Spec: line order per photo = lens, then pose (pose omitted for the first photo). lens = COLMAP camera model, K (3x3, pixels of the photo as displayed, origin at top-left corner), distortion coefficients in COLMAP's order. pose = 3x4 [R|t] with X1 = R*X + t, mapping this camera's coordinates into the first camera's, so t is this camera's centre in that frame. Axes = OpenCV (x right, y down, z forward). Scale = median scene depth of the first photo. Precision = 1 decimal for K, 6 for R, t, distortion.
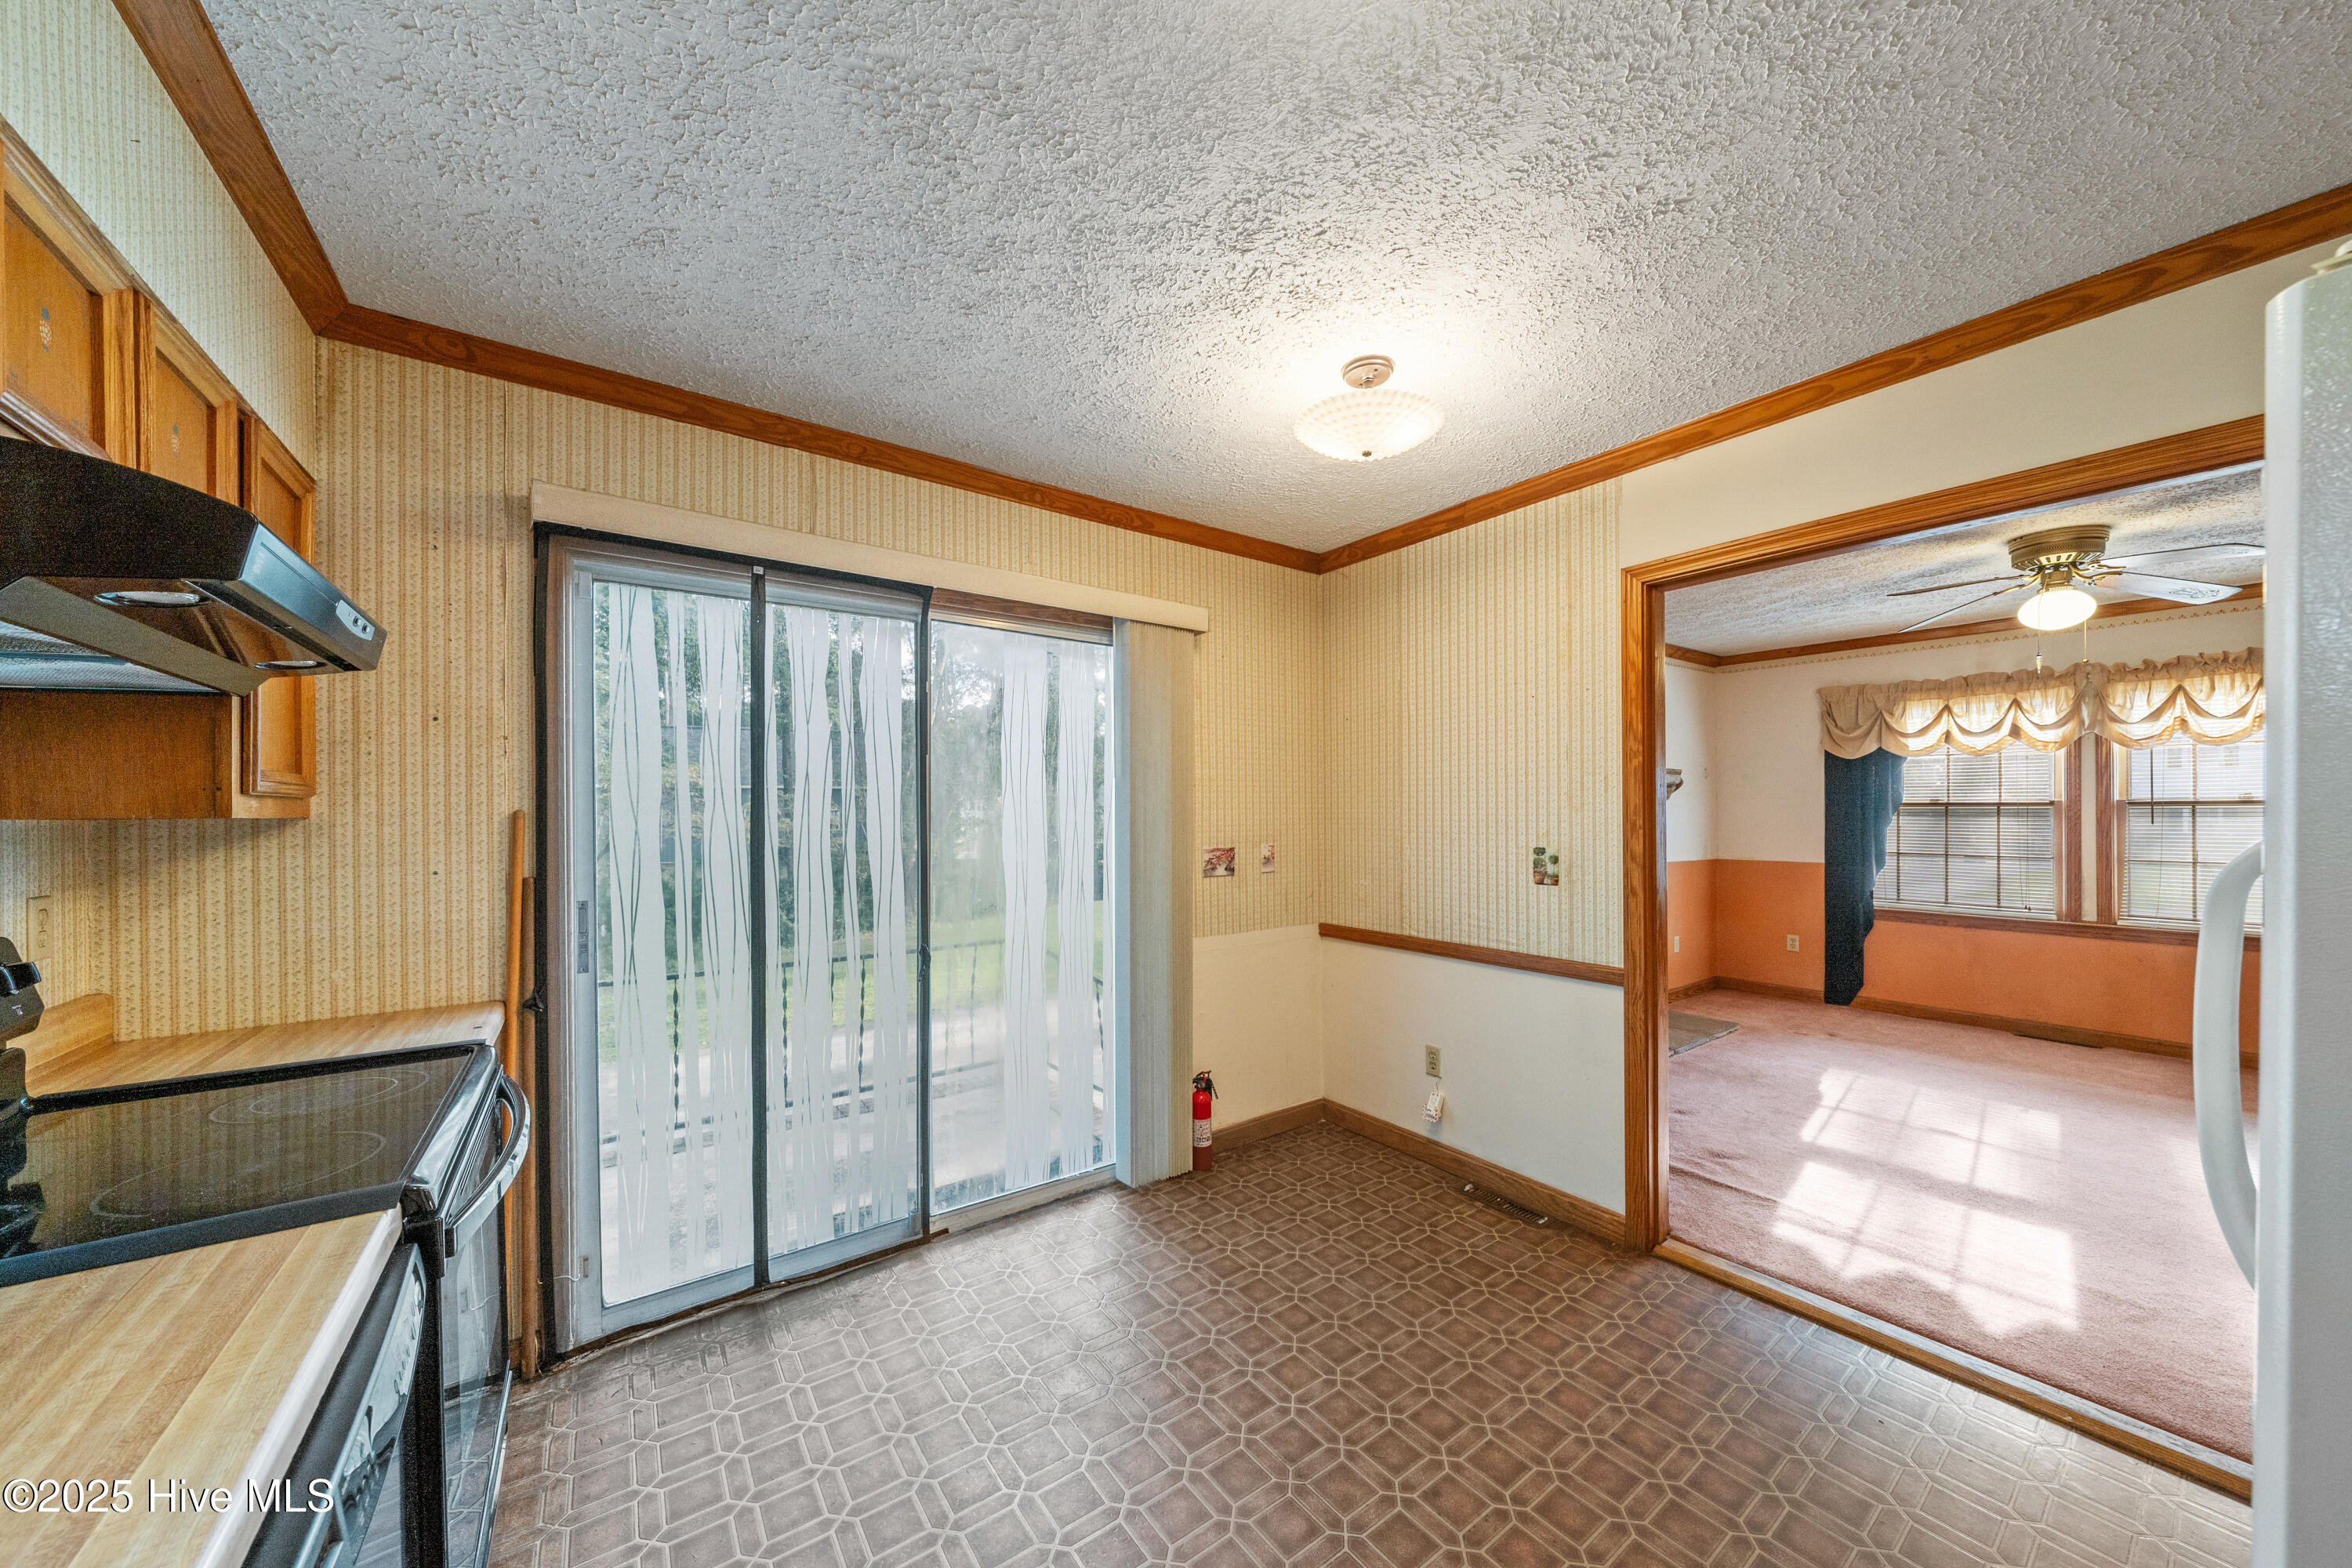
lens RADIAL K [[807.9, 0, 1196.4], [0, 807.9, 809.7], [0, 0, 1]] dist [-0.002956, 0.000540]
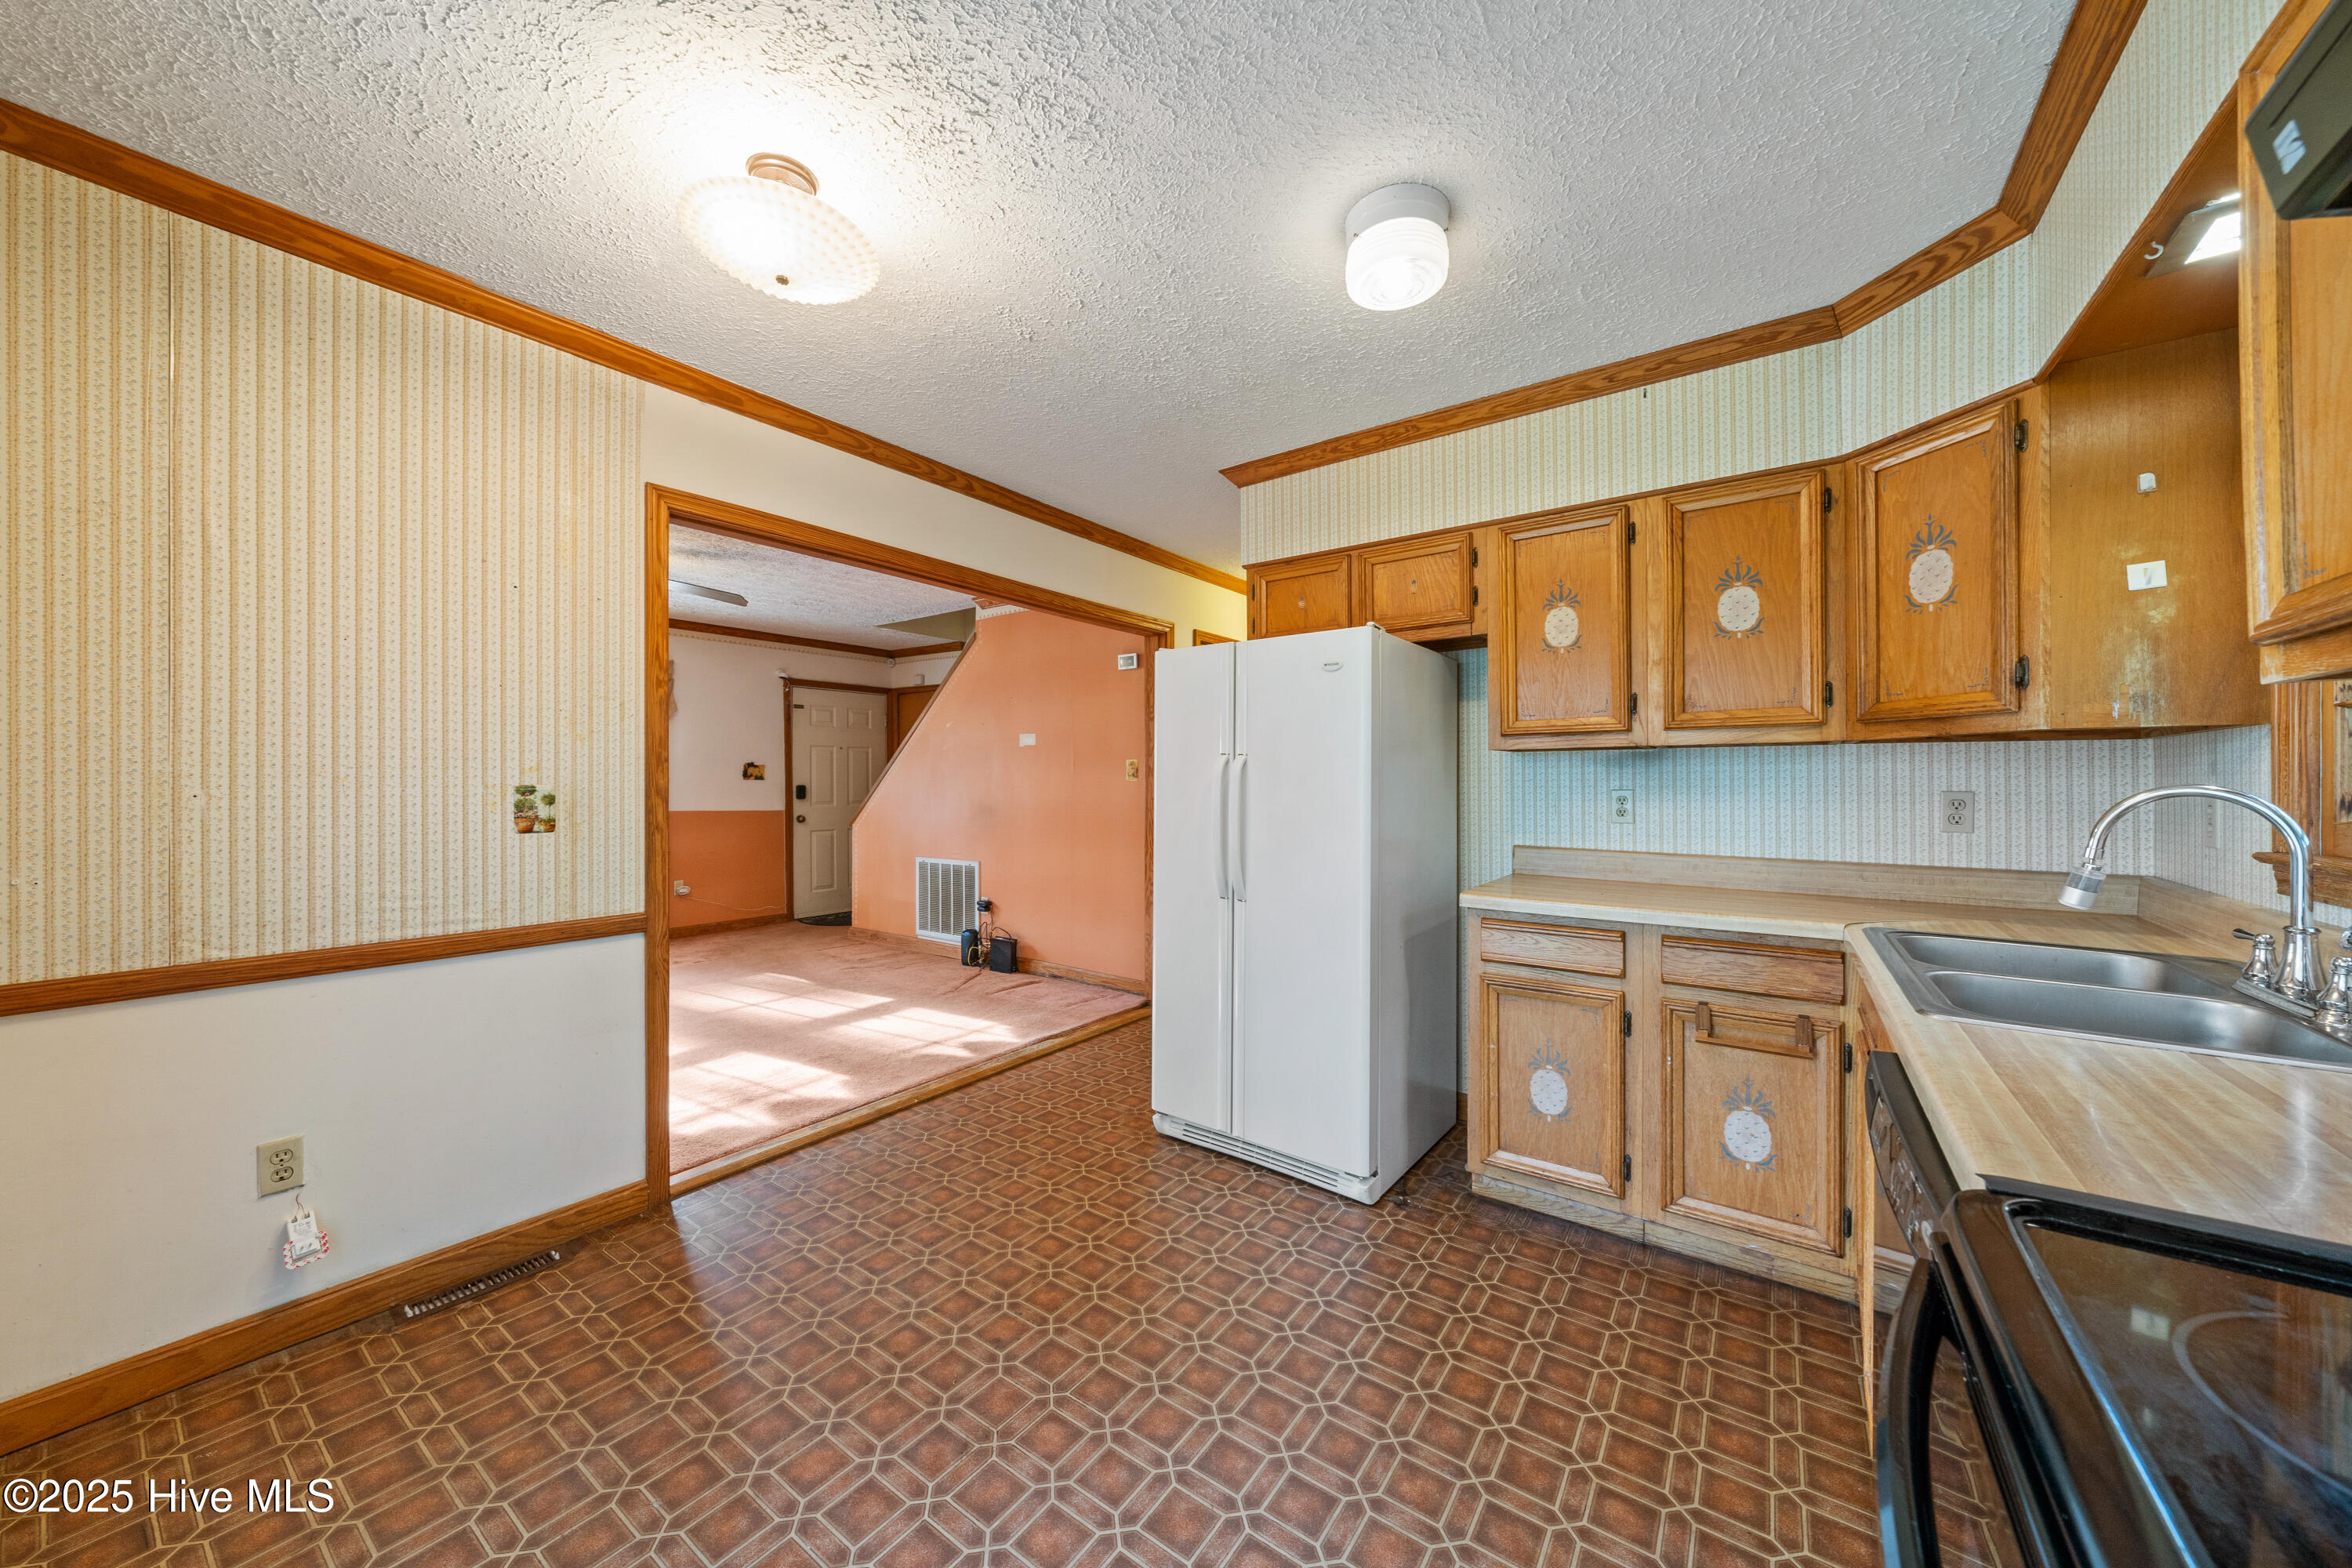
lens RADIAL K [[807.9, 0, 1170.4], [0, 807.9, 772.9], [0, 0, 1]] dist [-0.002956, 0.000540]
pose [[-0.300362, 0.013874, 0.953724, -0.342011], [-0.002257, 0.999881, -0.015256, 0.031546], [-0.953823, -0.006735, -0.300295, 0.446581]]
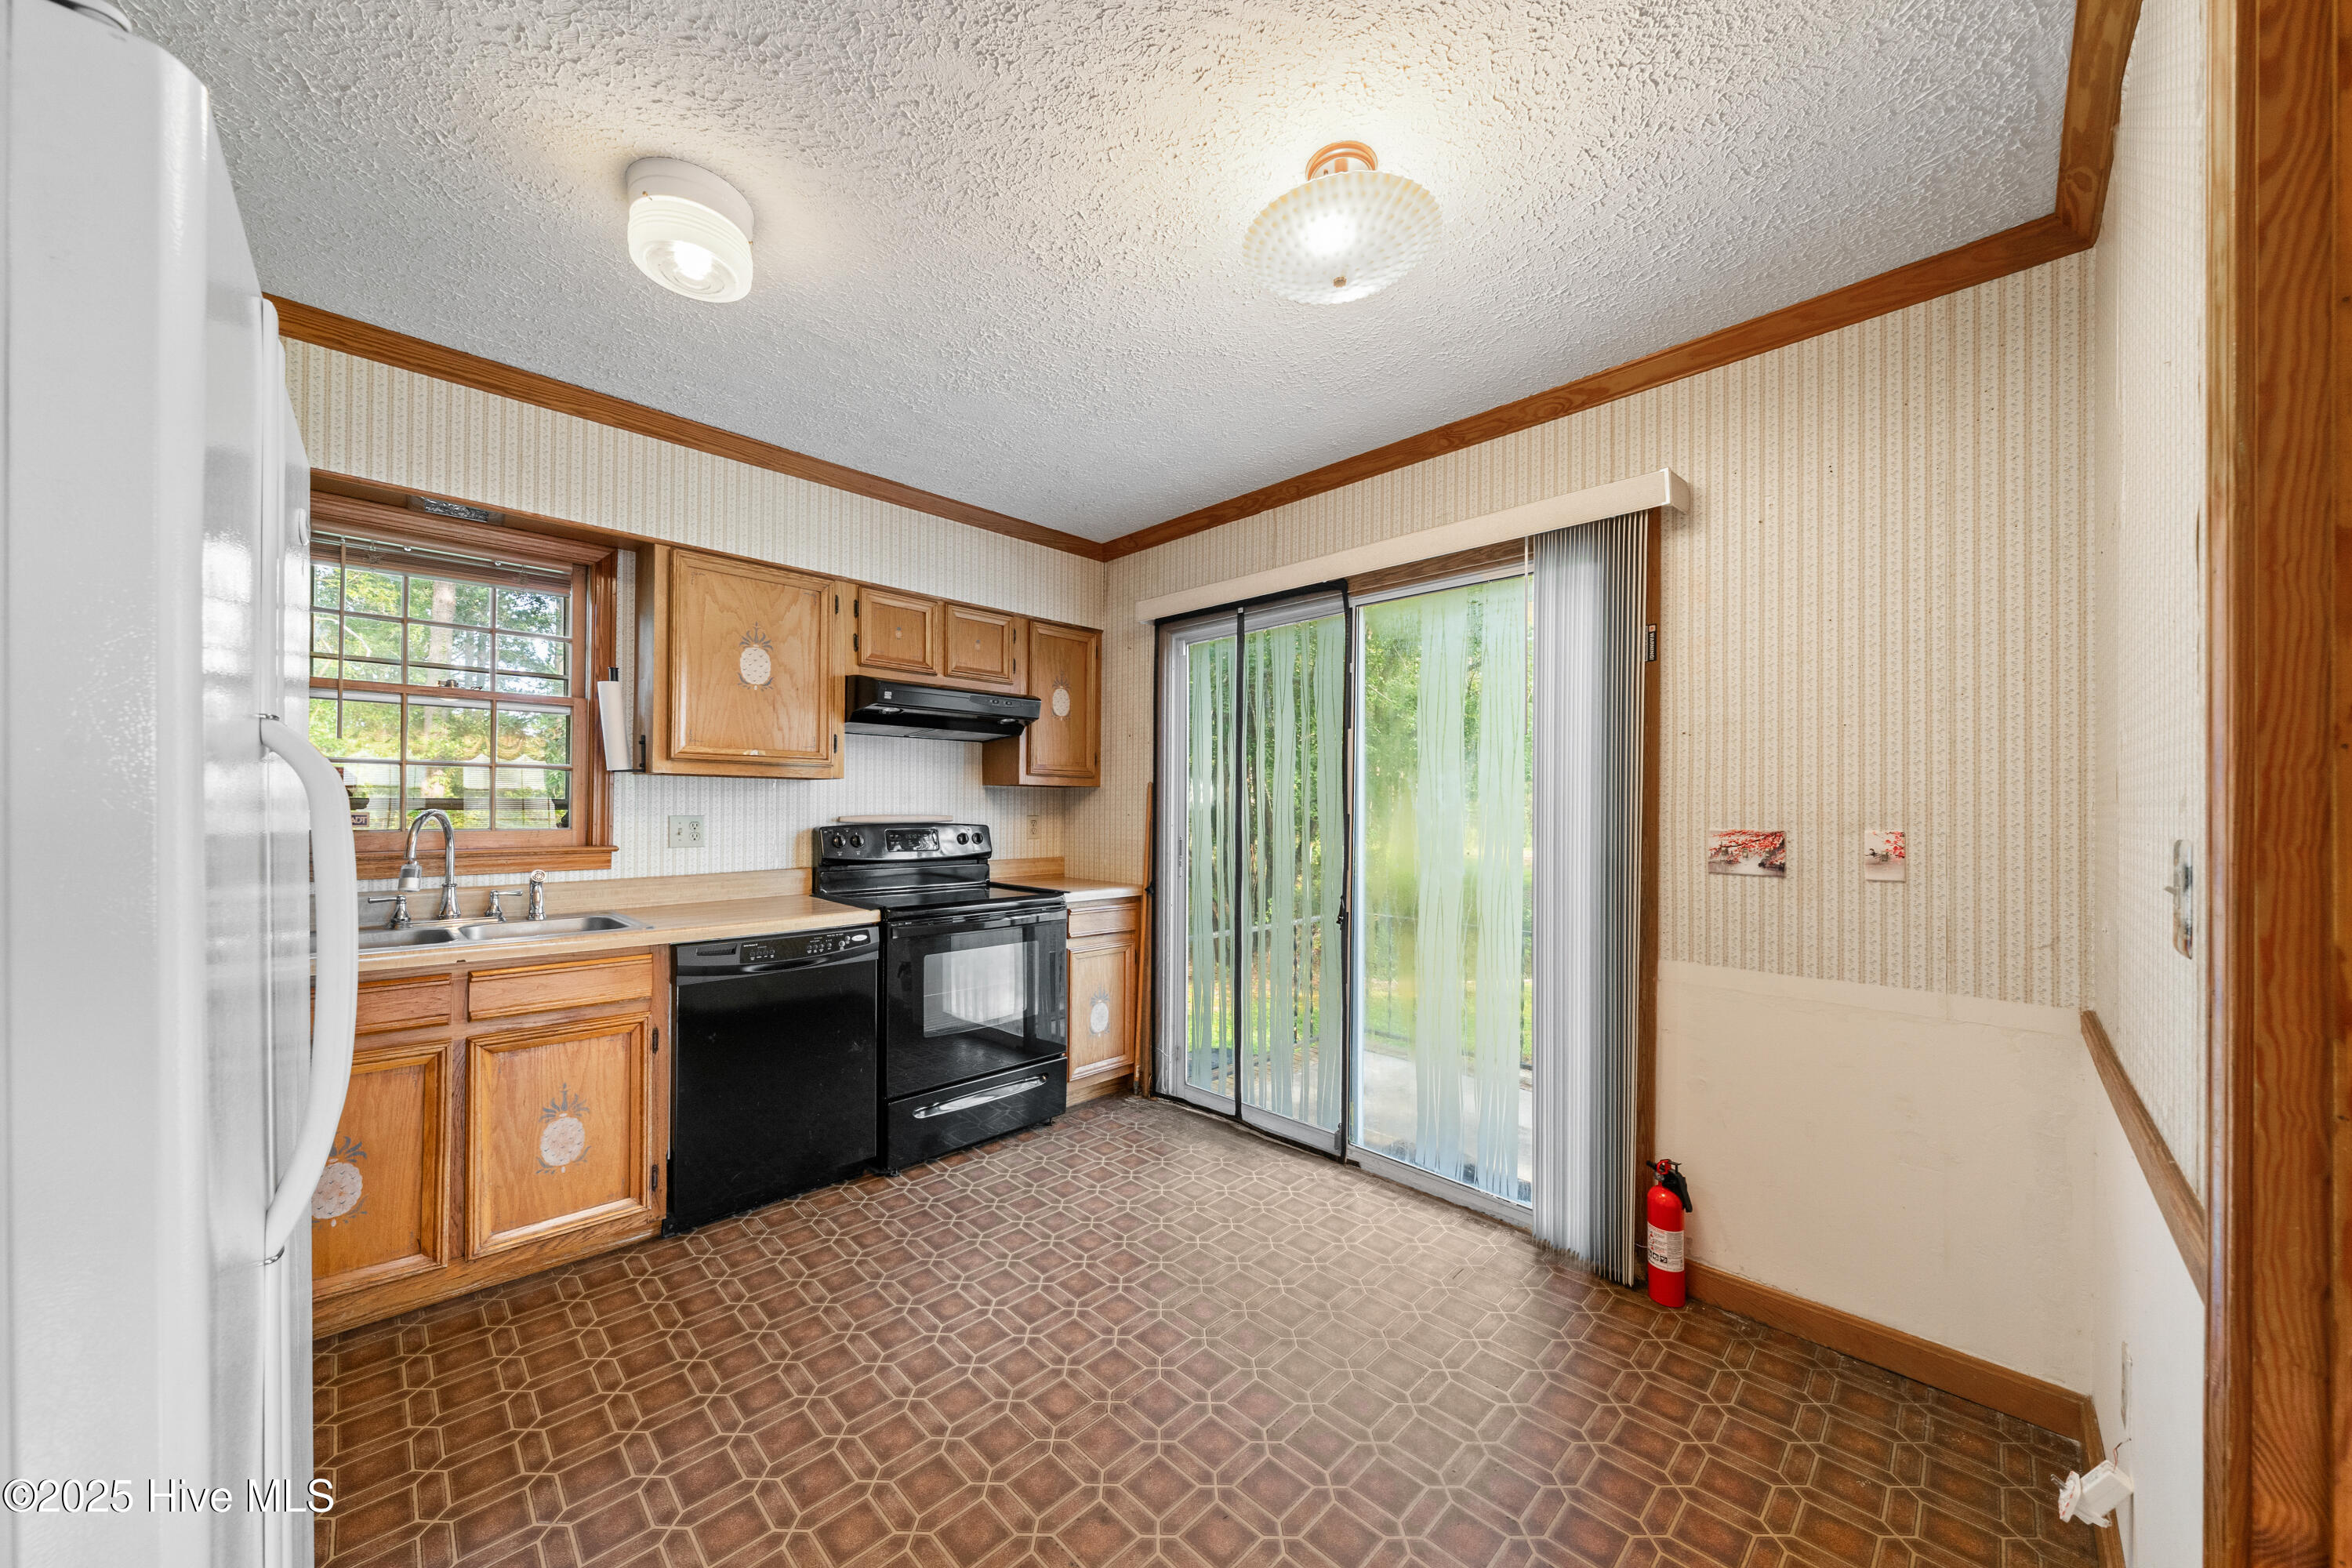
lens RADIAL K [[807.9, 0, 1175.7], [0, 807.9, 811.8], [0, 0, 1]] dist [-0.002956, 0.000540]
pose [[0.146281, 0.007148, -0.989217, 0.467334], [-0.006134, 0.999961, 0.006318, 0.025926], [0.989224, 0.005144, 0.146319, 0.381538]]
